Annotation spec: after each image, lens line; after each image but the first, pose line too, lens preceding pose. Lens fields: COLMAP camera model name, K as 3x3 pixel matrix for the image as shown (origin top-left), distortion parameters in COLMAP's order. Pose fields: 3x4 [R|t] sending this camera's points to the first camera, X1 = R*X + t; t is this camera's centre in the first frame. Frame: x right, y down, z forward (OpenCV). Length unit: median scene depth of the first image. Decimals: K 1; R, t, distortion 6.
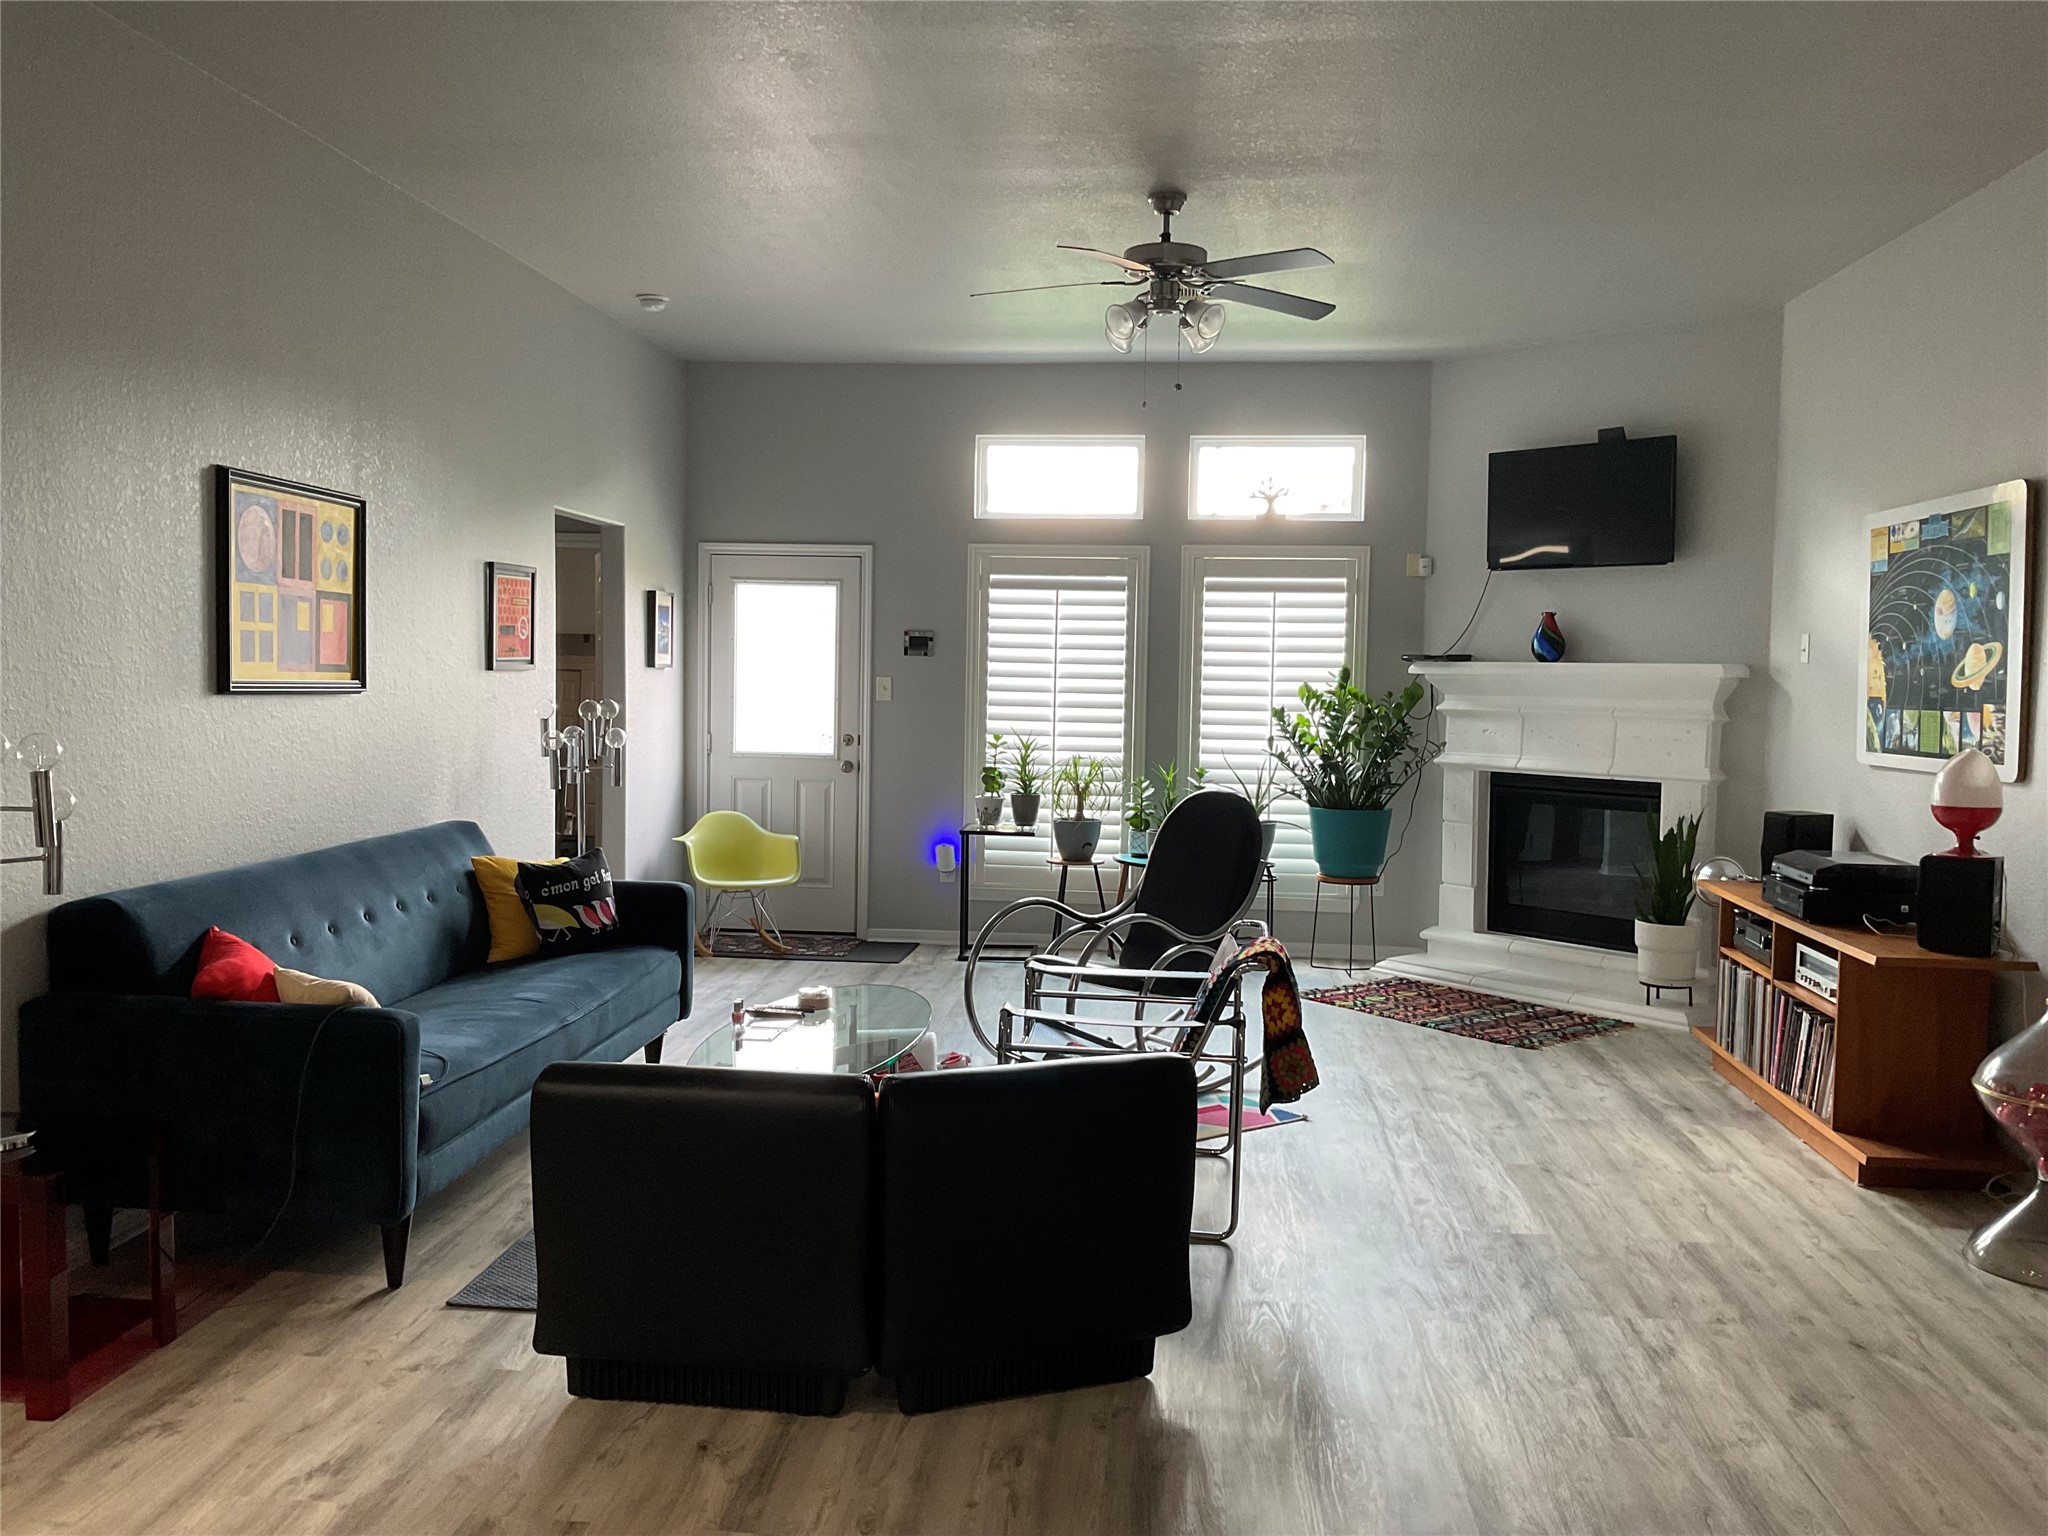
lens RADIAL K [[1709.2, 0, 1009.5], [0, 1709.2, 762.2], [0, 0, 1]] dist [0.050906, -0.093627]
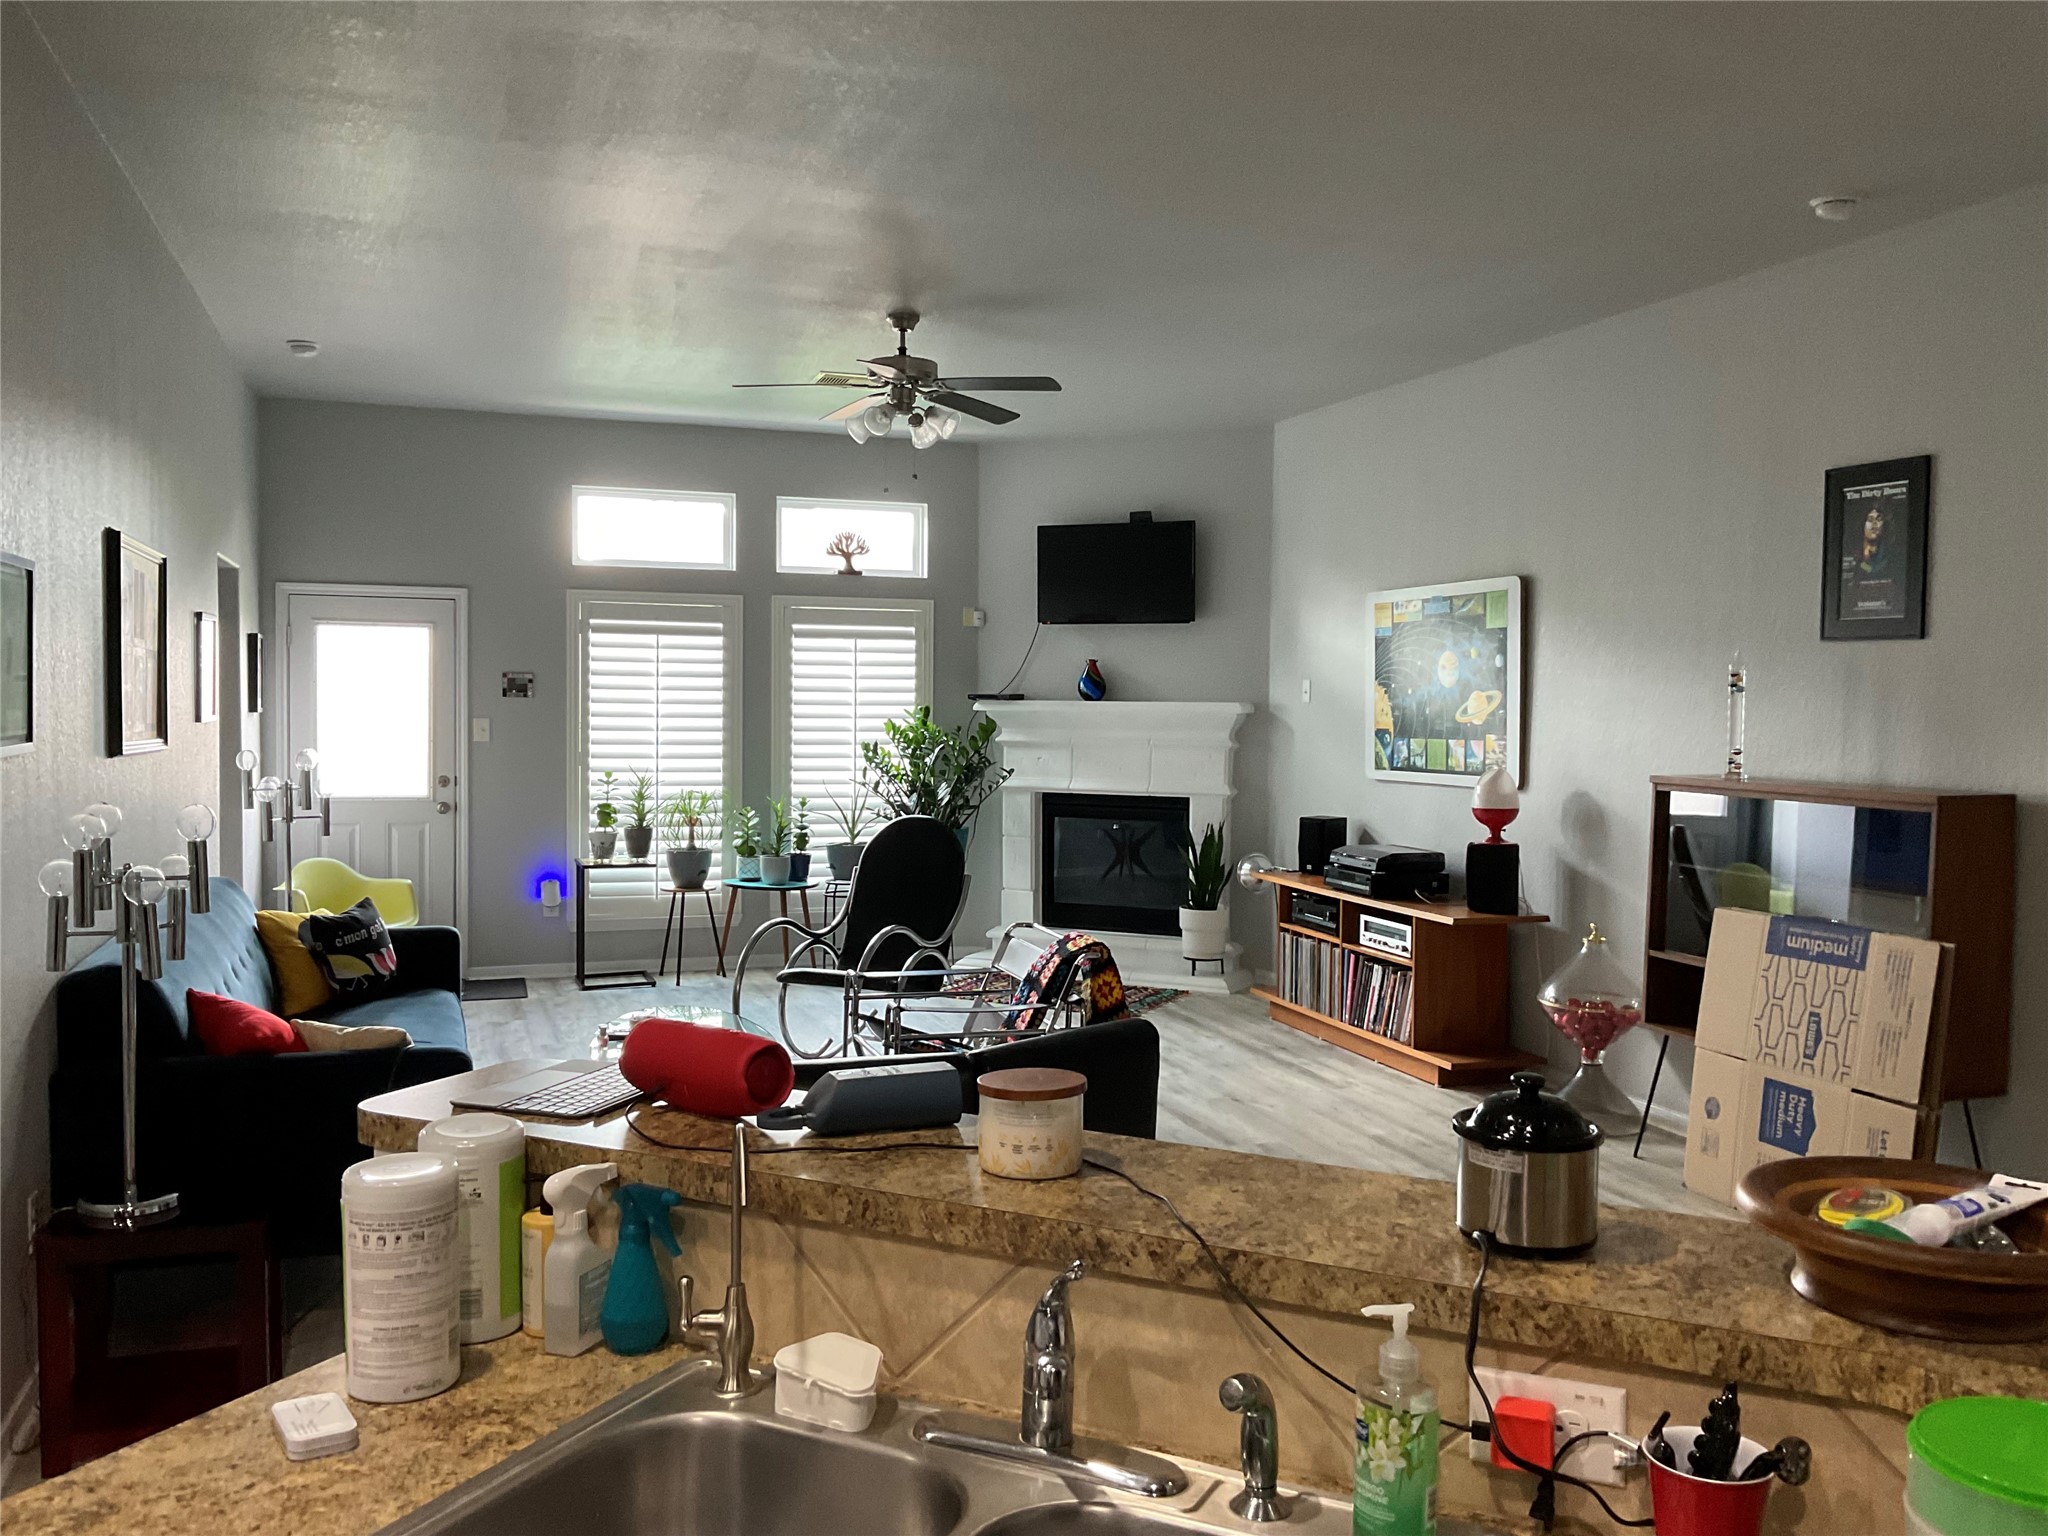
lens RADIAL K [[1709.2, 0, 1032.3], [0, 1709.2, 753.8], [0, 0, 1]] dist [0.050906, -0.093627]
pose [[0.903553, -0.021925, 0.427916, -0.234972], [0.029345, 0.999512, -0.010750, -0.008963], [-0.427471, 0.022271, 0.903755, -0.066764]]
